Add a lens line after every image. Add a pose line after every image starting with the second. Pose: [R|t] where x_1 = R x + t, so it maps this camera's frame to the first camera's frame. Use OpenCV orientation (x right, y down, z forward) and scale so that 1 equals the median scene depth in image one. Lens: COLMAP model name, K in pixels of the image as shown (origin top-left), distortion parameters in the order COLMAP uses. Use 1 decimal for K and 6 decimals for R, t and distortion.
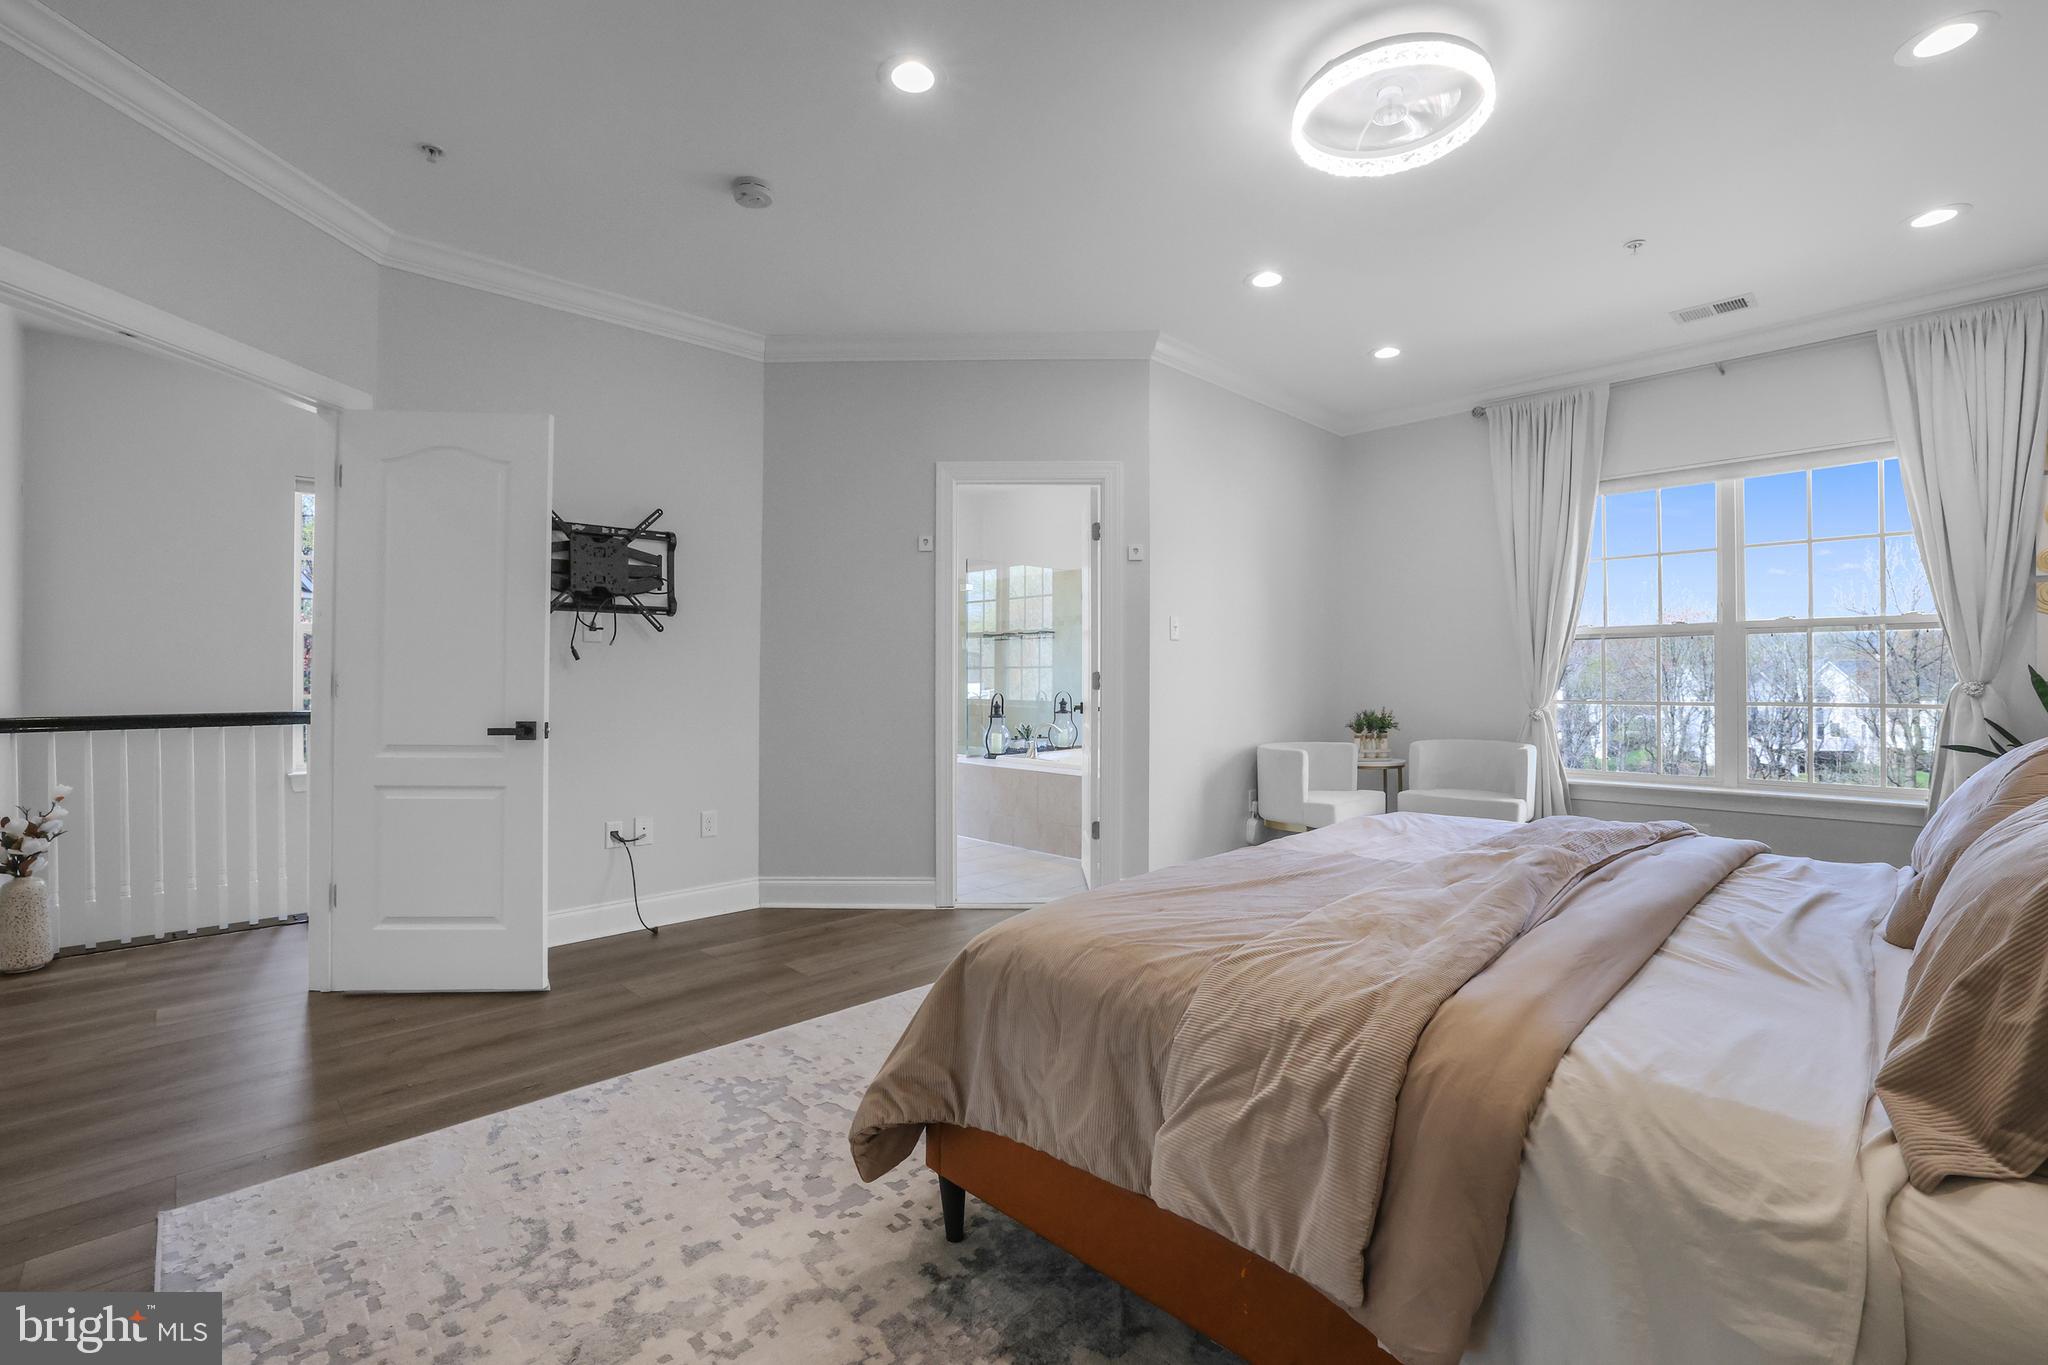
lens RADIAL K [[894.7, 0, 1026.6], [0, 894.7, 673.7], [0, 0, 1]] dist [-0.045079, 0.014509]
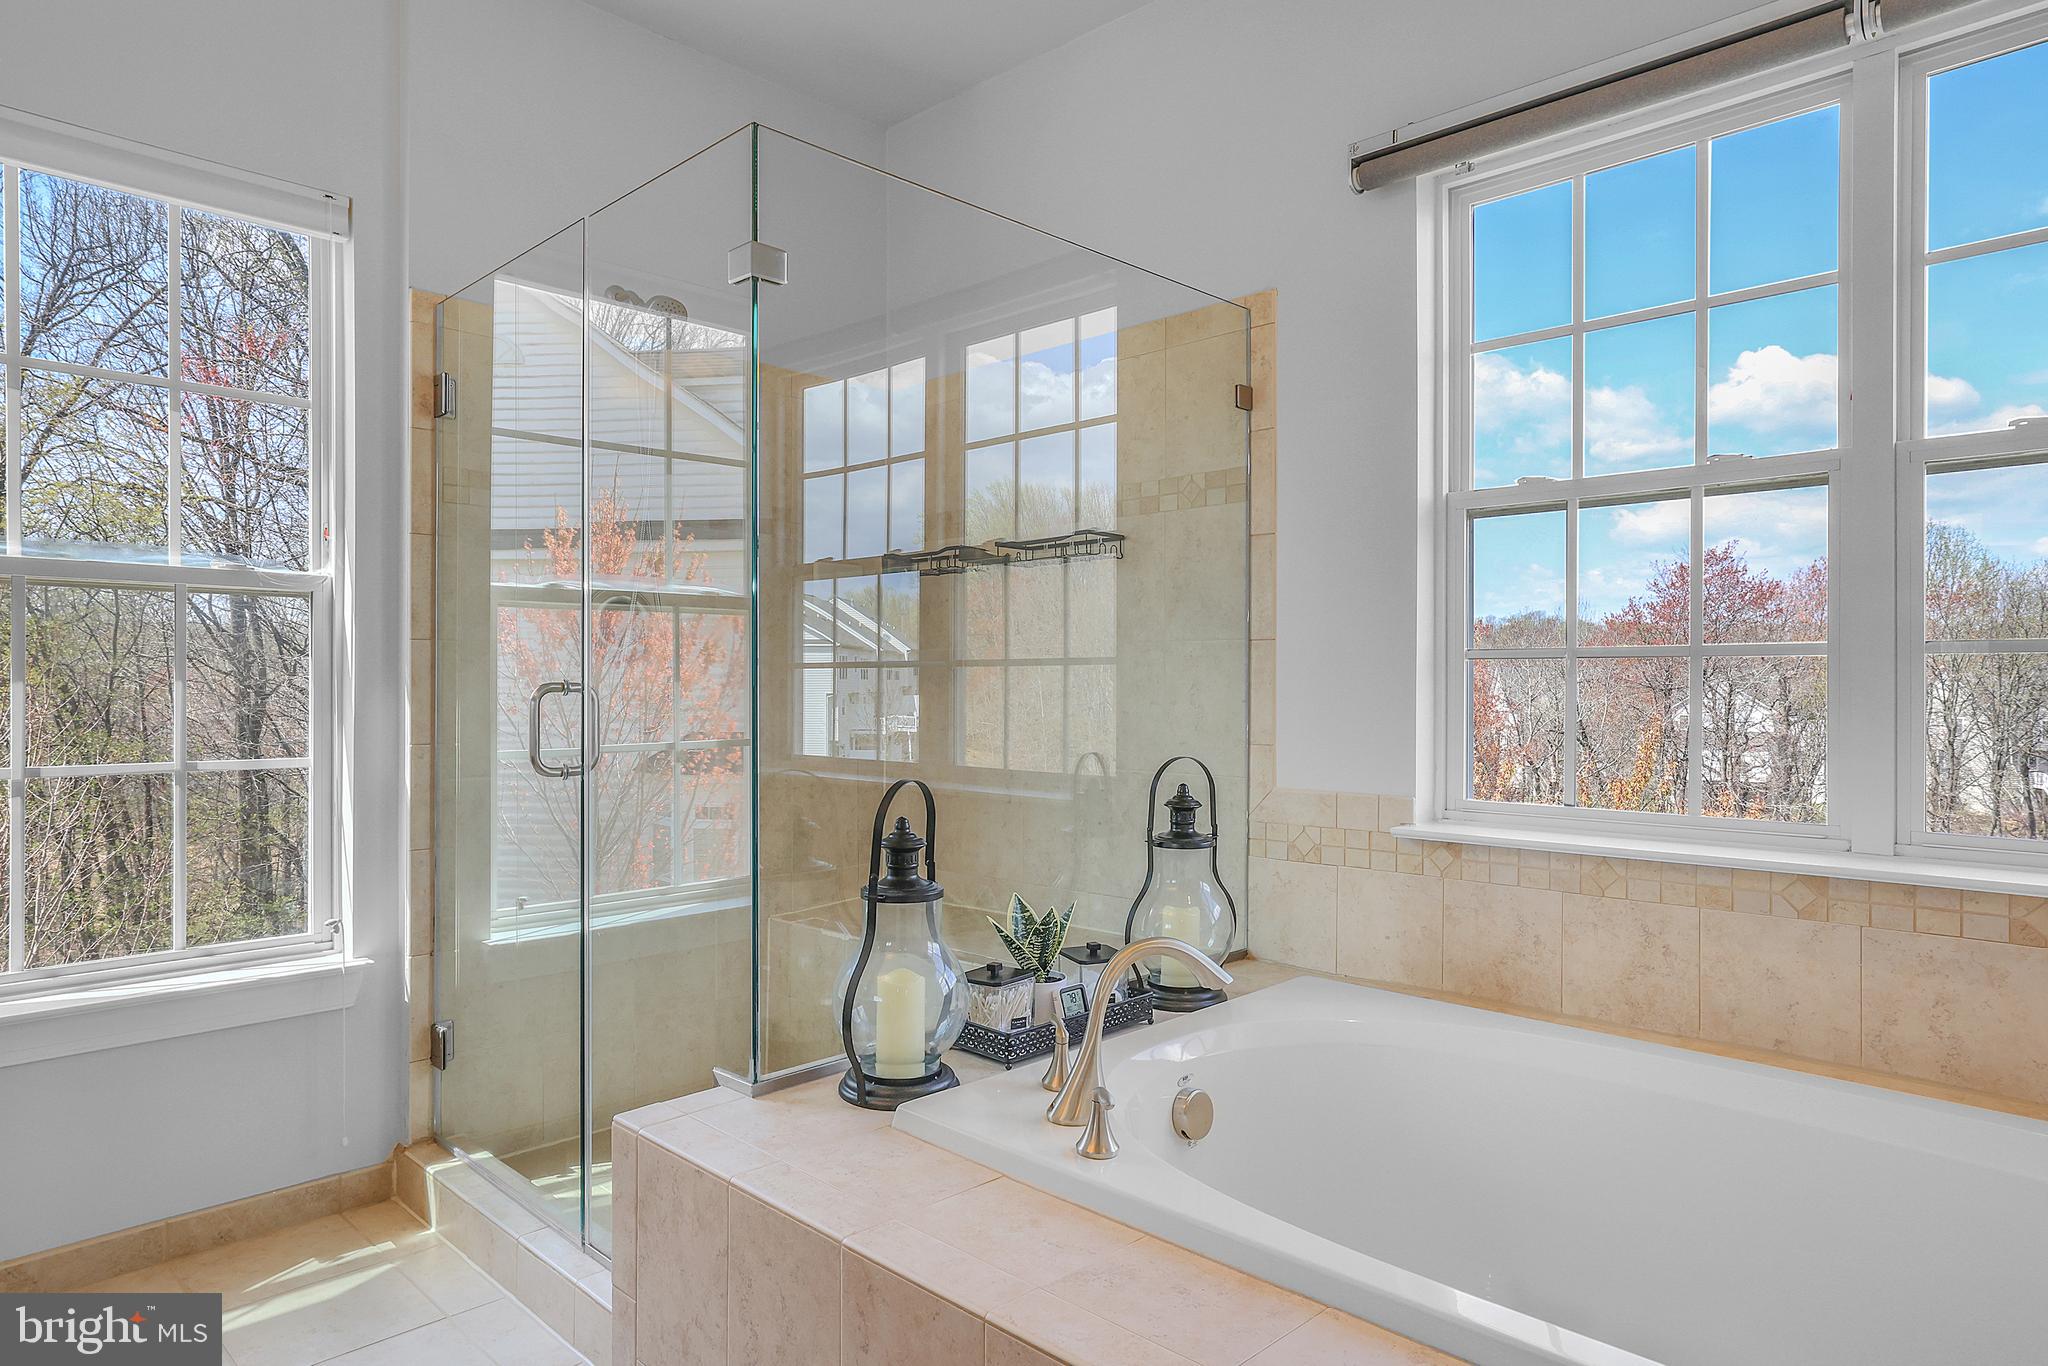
lens RADIAL K [[1230.4, 0, 991.7], [0, 1230.4, 690.4], [0, 0, 1]] dist [-0.007750, -0.000075]
pose [[0.999998, 0.001240, -0.001524, -0.017830], [-0.001229, 0.999974, 0.007163, -0.001356], [0.001533, -0.007161, 0.999973, 1.058856]]
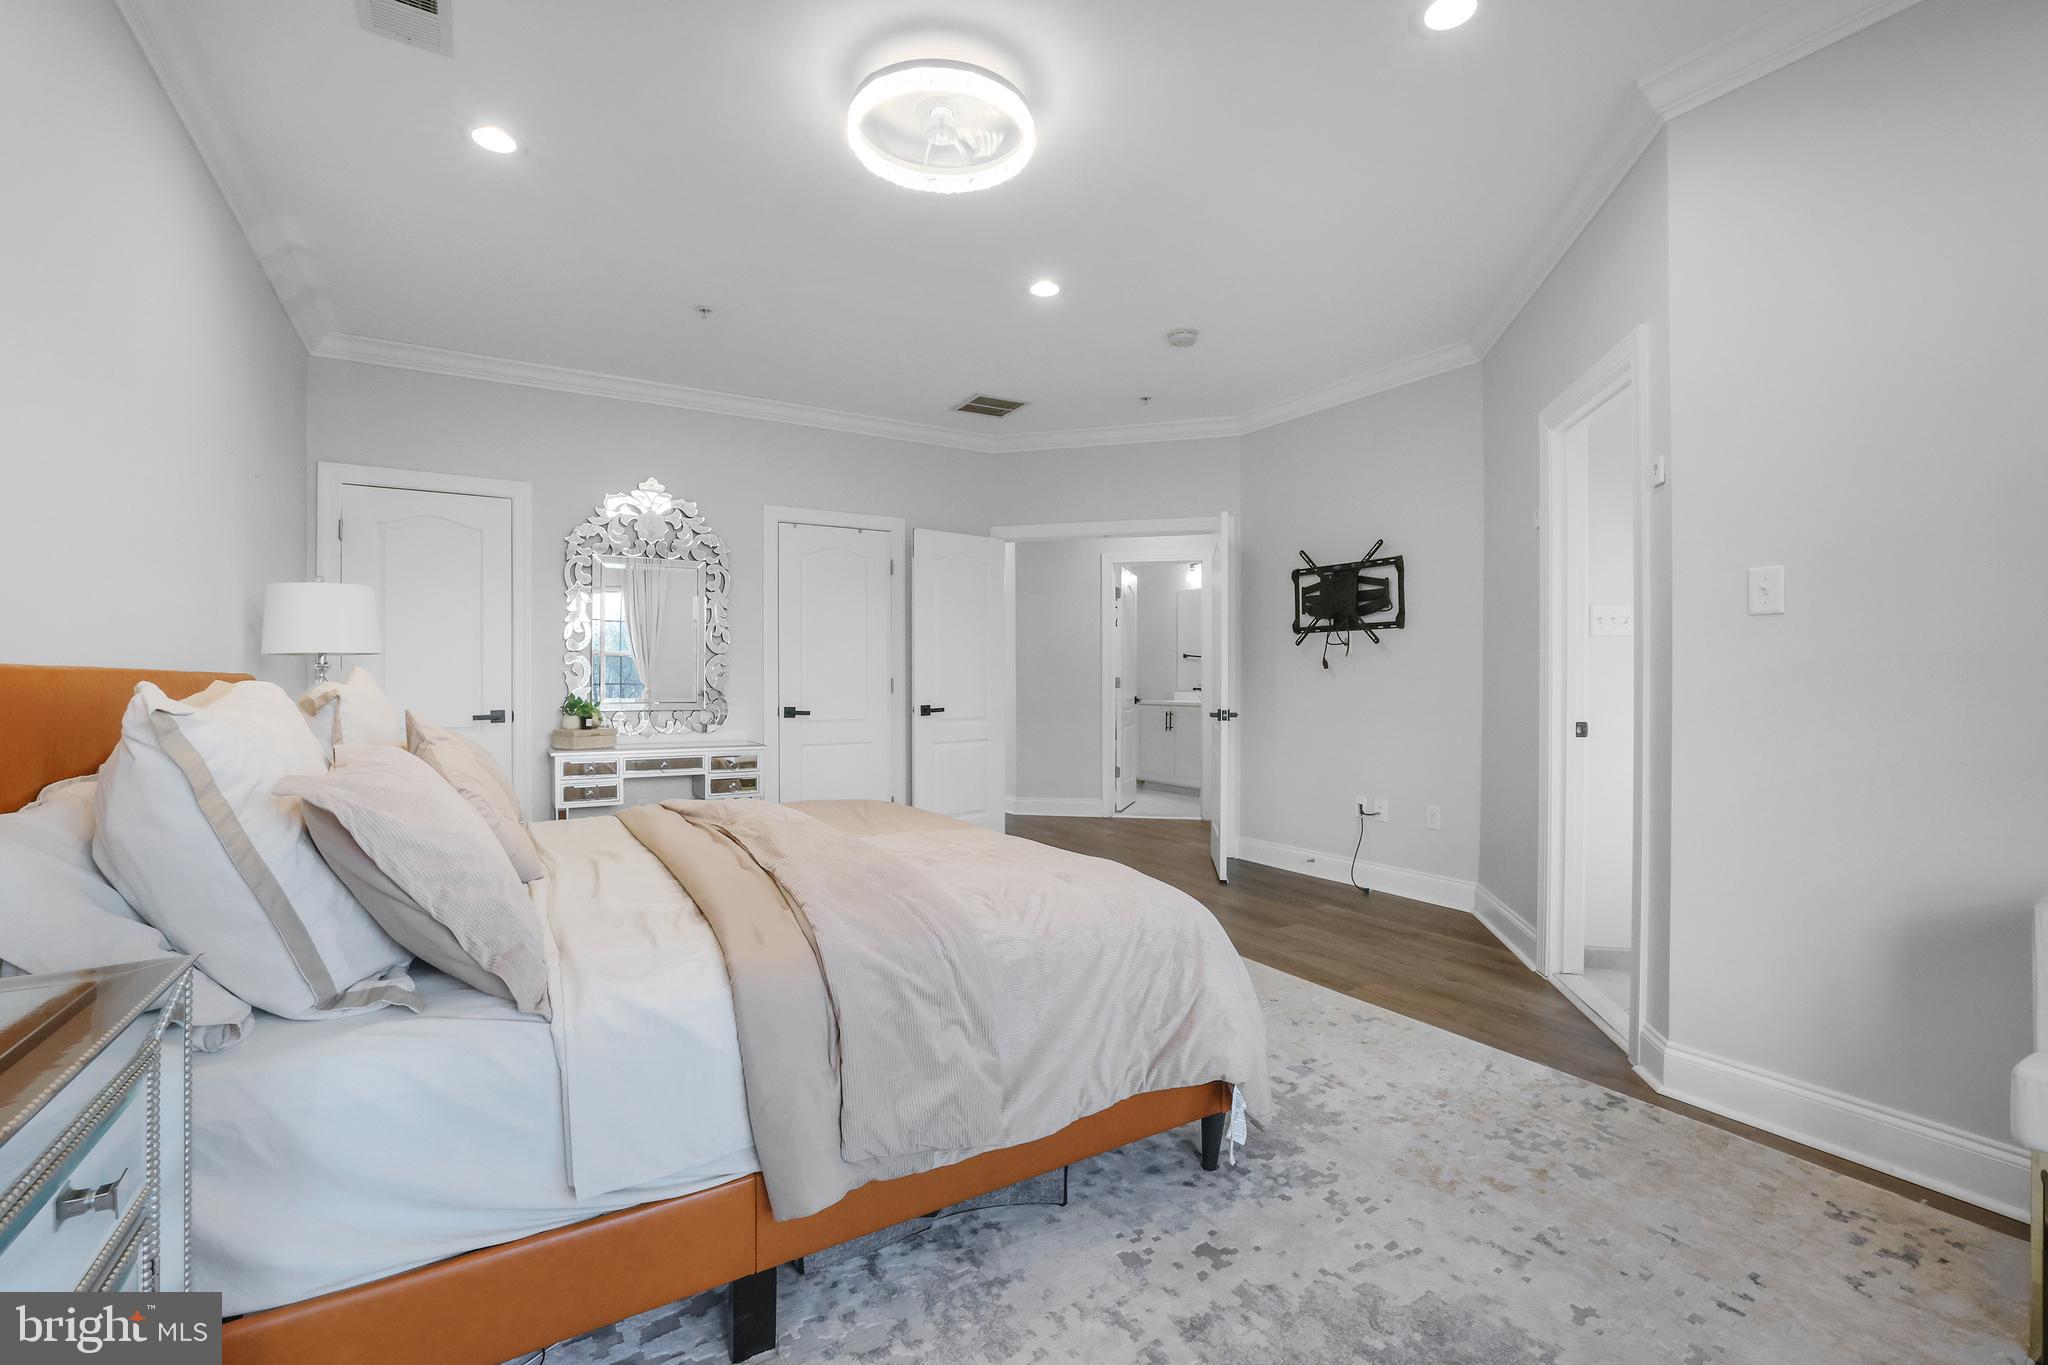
lens RADIAL K [[885.5, 0, 1028.4], [0, 885.5, 677.4], [0, 0, 1]] dist [-0.044280, 0.014429]
pose [[-0.213717, 0.004233, -0.976886, 0.755983], [0.001235, 0.999991, 0.004063, -0.006371], [0.976895, -0.000338, -0.213721, 0.713306]]
